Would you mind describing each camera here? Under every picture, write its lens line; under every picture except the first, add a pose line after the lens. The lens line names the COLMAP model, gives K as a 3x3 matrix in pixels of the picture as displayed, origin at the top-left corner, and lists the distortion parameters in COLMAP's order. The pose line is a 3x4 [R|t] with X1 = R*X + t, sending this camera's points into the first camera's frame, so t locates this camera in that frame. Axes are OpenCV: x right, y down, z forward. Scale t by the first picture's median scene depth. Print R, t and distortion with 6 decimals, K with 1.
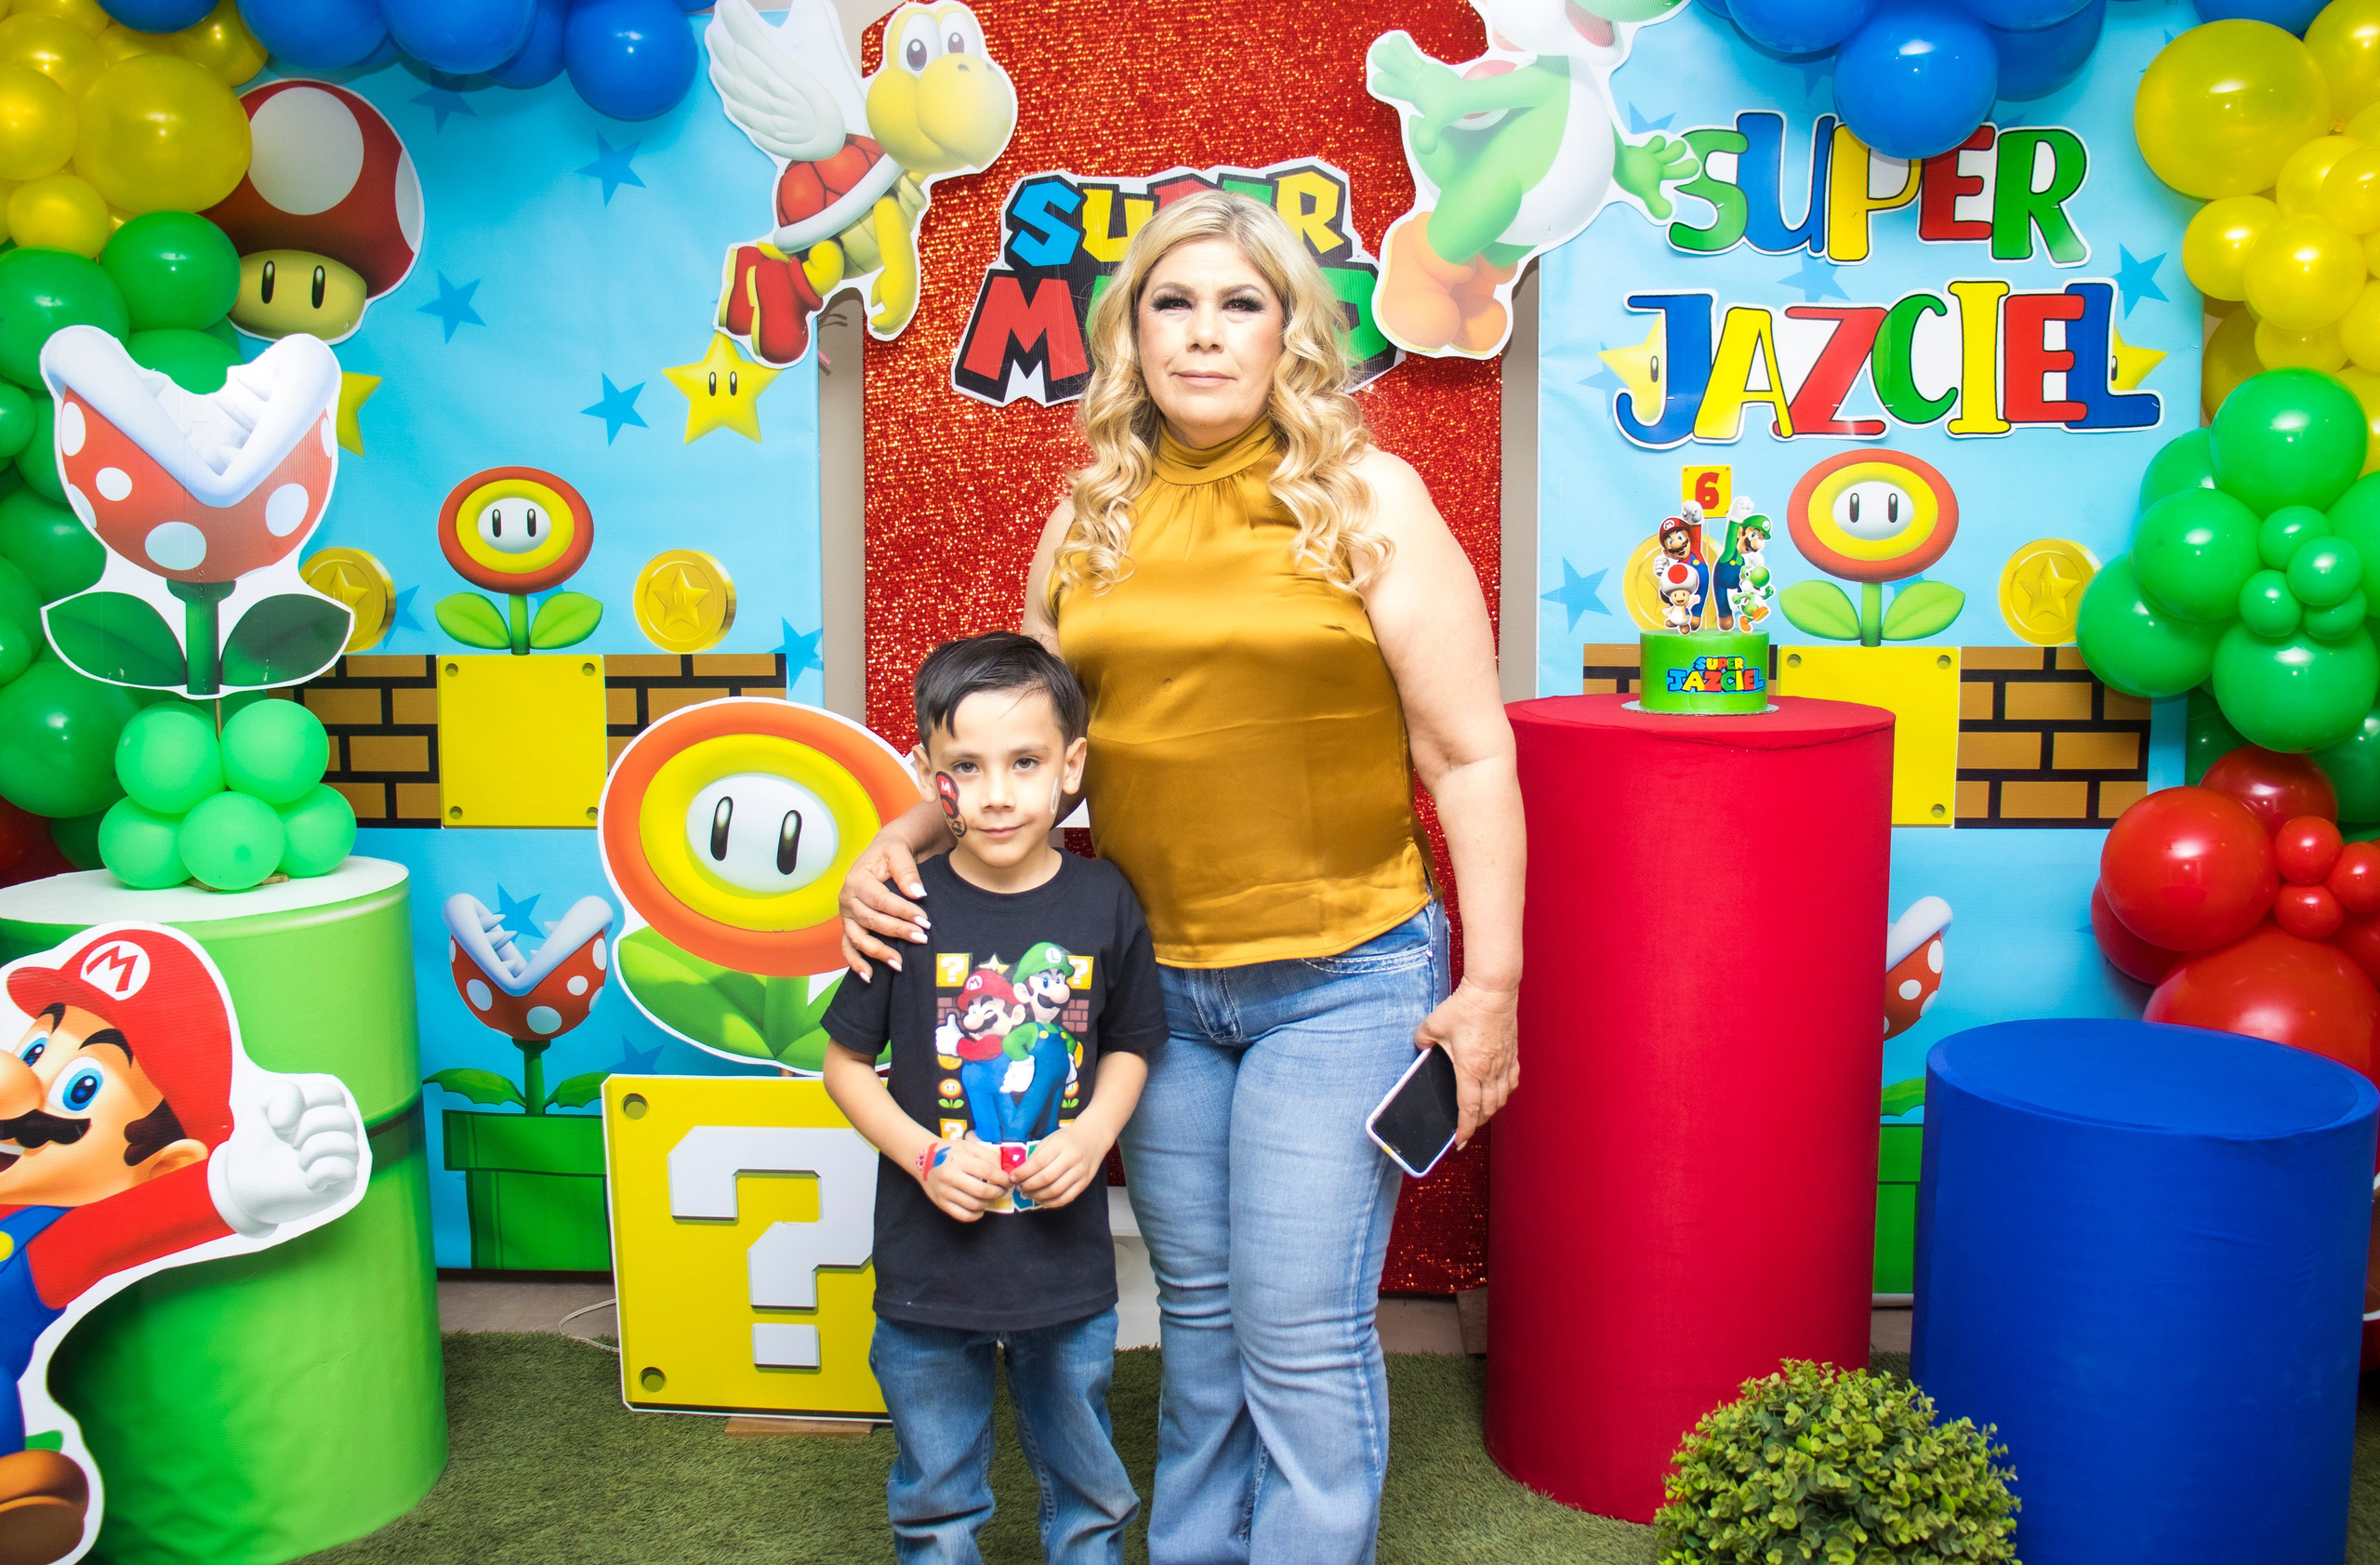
lens RADIAL K [[2161.7, 0, 1235.5], [0, 2161.7, 751.9], [0, 0, 1]] dist [-0.090133, 0.000000]
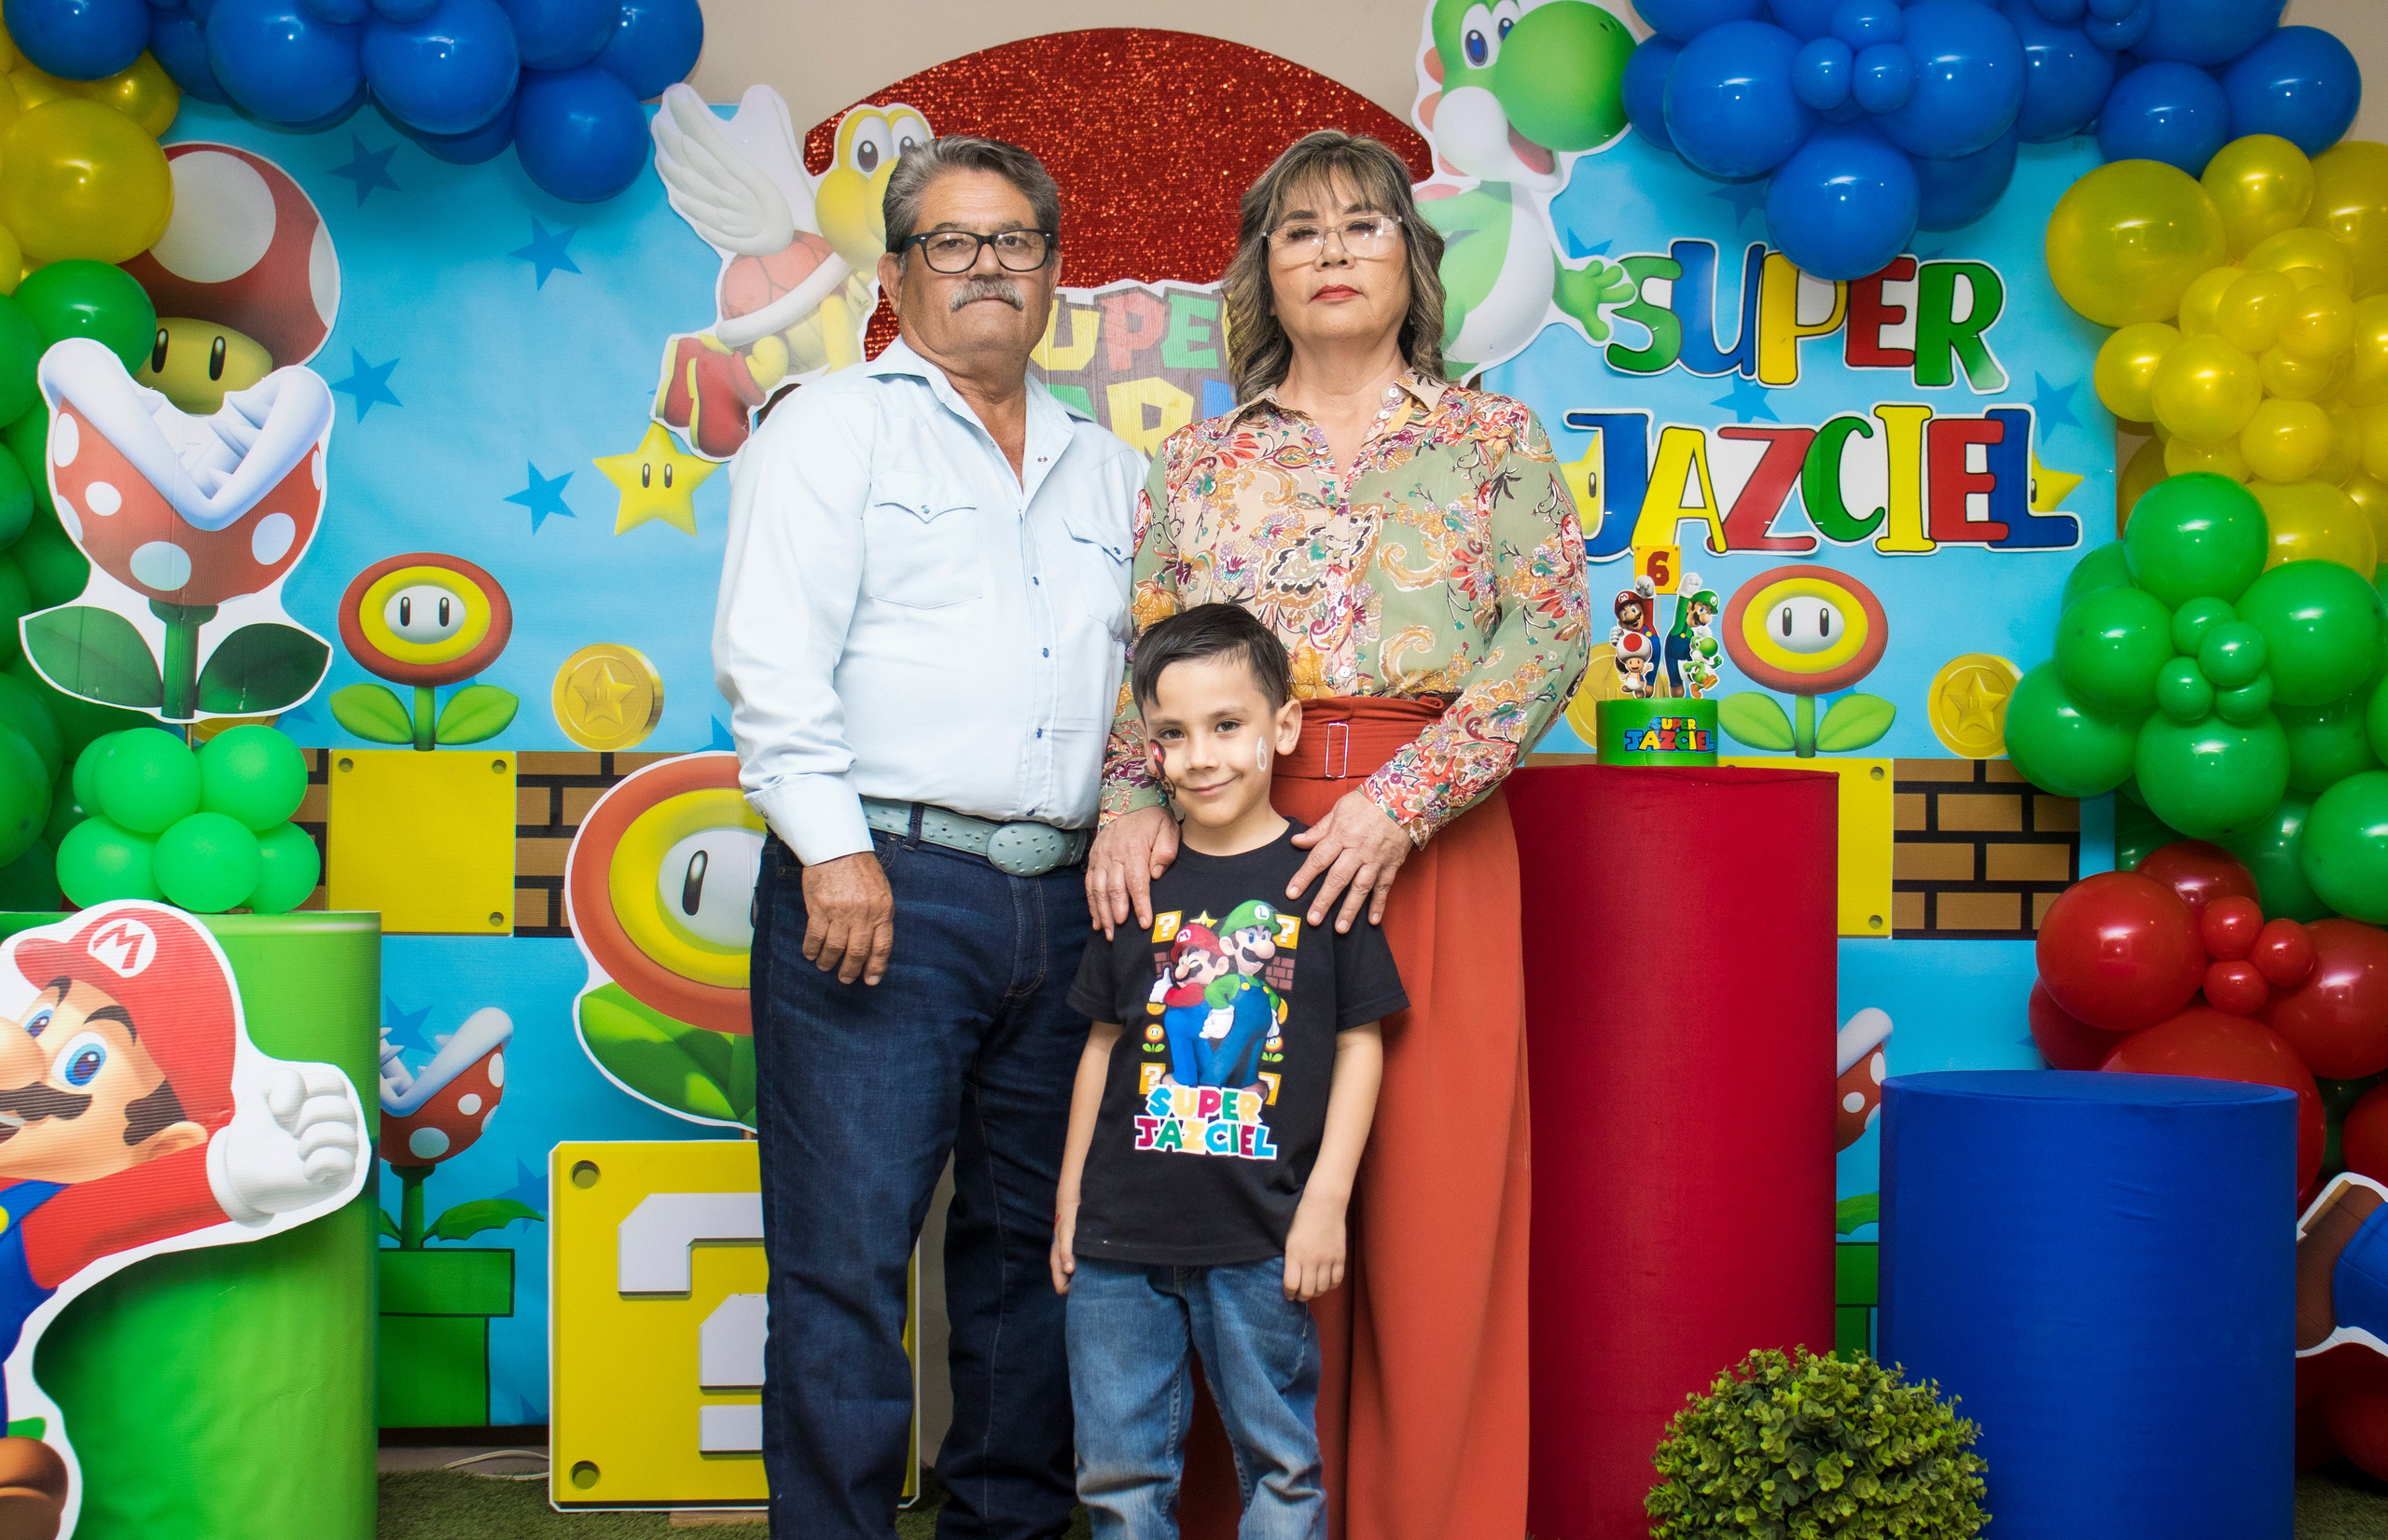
lens RADIAL K [[2828.7, 0, 1283.9], [0, 2828.7, 837.8], [0, 0, 1]] dist [0.005677, 0.000000]
pose [[0.992256, 0.014547, 0.123357, -0.115577], [0.002144, 0.990966, -0.134099, 0.169546], [-0.124194, 0.133325, 0.983260, -0.287182]]
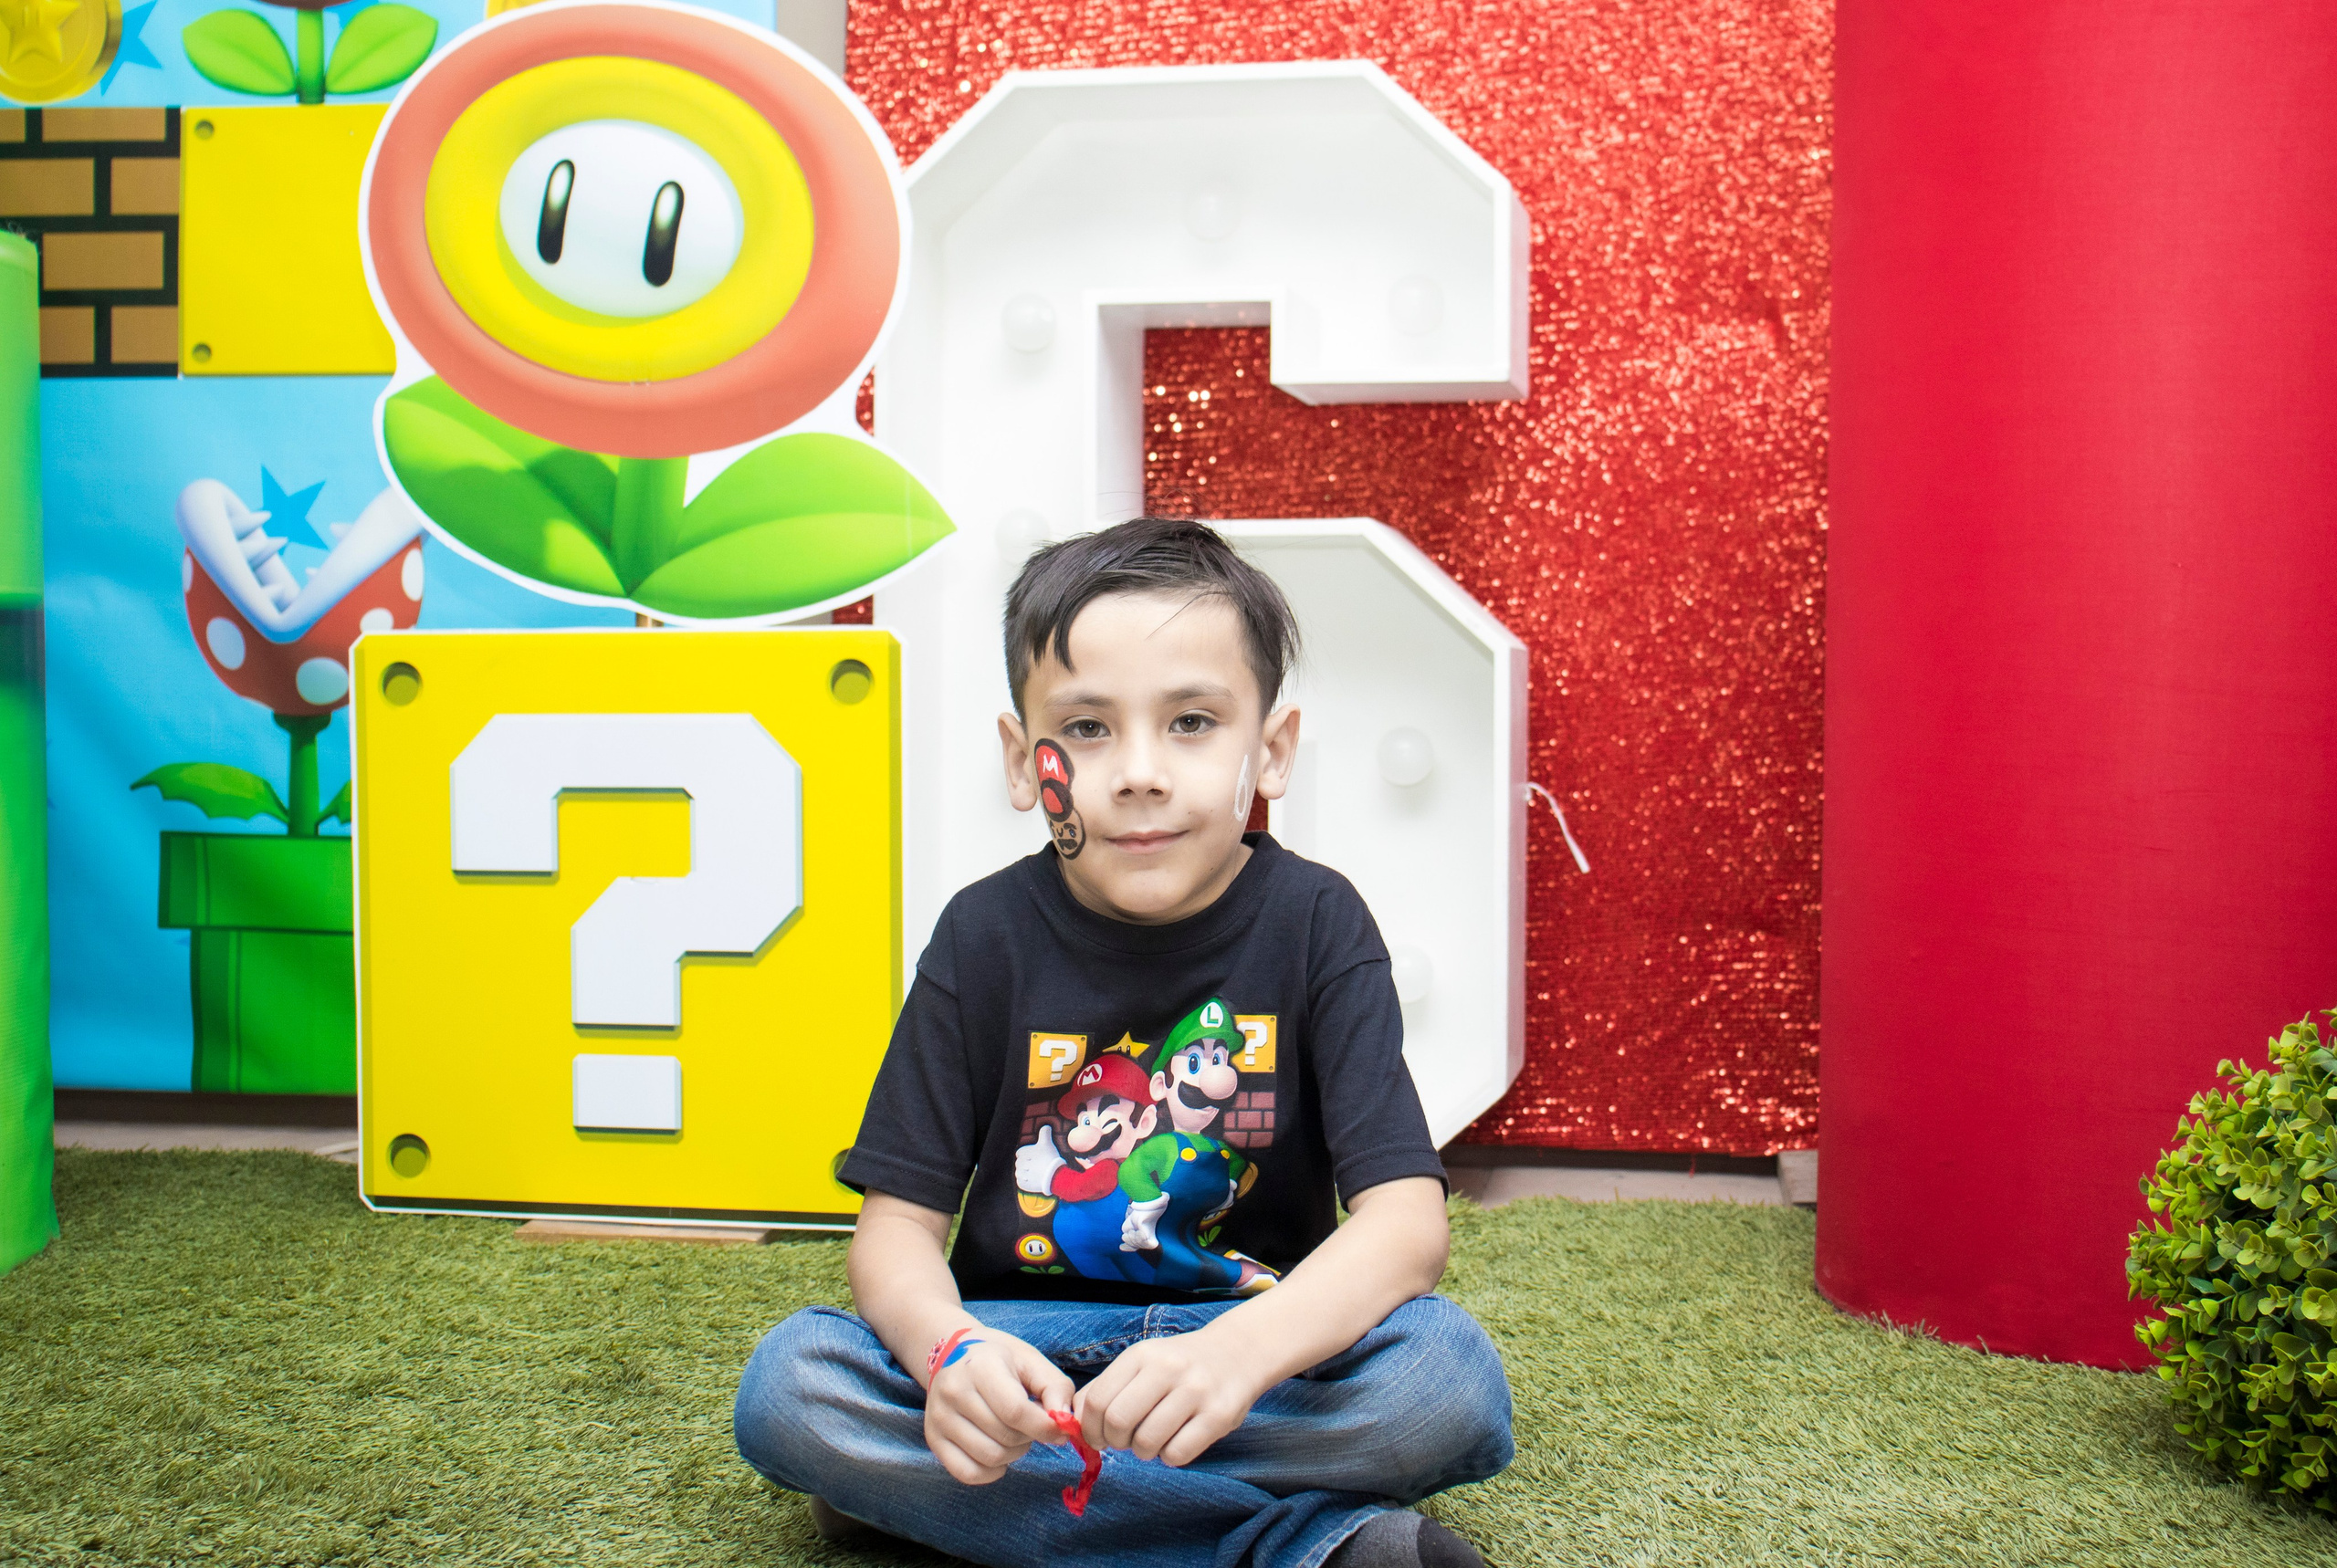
lens RADIAL K [[2904.4, 0, 1218.6], [0, 2904.4, 769.5], [0, 0, 1]] dist [0.031769, 0.000000]
pose [[0.993636, 0.016381, -0.111437, 0.039053], [-0.025487, 0.996406, -0.080786, 0.227582], [0.109713, 0.083112, 0.990482, 0.187756]]
